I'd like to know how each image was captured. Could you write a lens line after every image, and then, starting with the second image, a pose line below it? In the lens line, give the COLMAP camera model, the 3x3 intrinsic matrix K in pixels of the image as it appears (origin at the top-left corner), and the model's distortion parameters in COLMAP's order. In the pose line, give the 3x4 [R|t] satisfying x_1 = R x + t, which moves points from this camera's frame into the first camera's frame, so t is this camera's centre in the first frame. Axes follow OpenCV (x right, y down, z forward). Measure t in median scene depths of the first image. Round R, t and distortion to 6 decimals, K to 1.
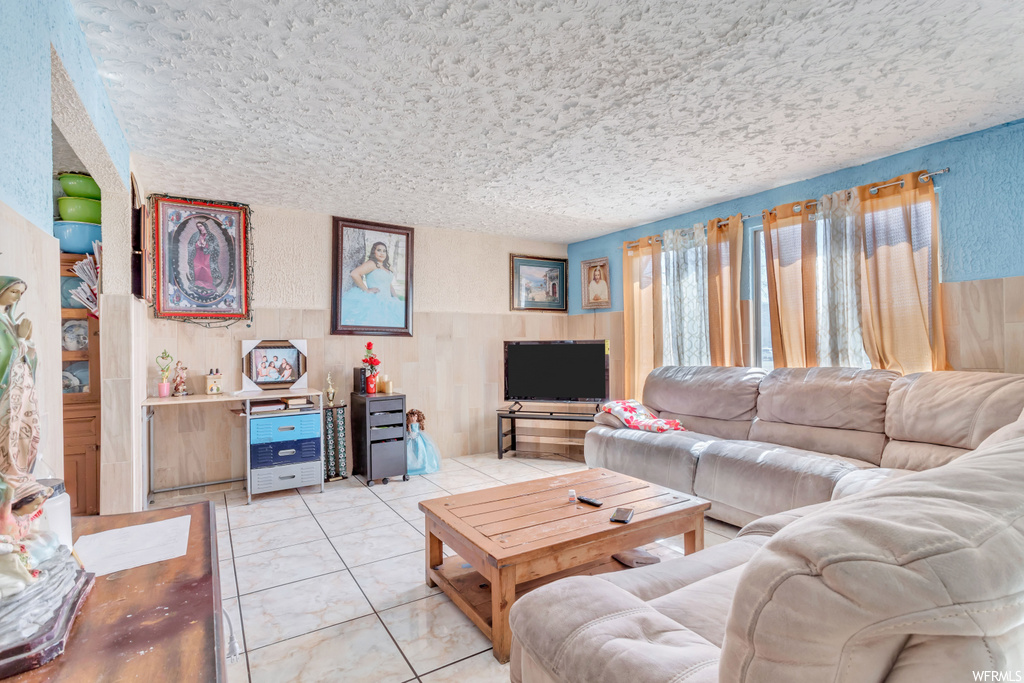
lens RADIAL K [[492.7, 0, 504.4], [0, 492.7, 339.9], [0, 0, 1]] dist [-0.000178, 0.000048]
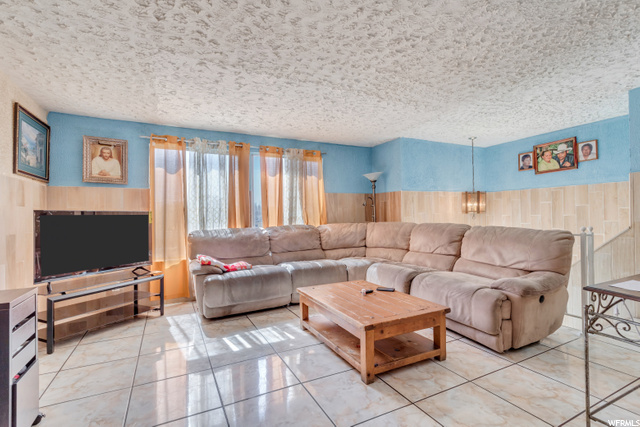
lens RADIAL K [[307.9, 0, 316.7], [0, 307.9, 212.0], [0, 0, 1]] dist [-0.000178, 0.000048]
pose [[0.080643, 0.022358, 0.996492, -0.658303], [0.005653, 0.999722, -0.022888, 0.025999], [-0.996727, 0.007479, 0.080494, 0.690348]]
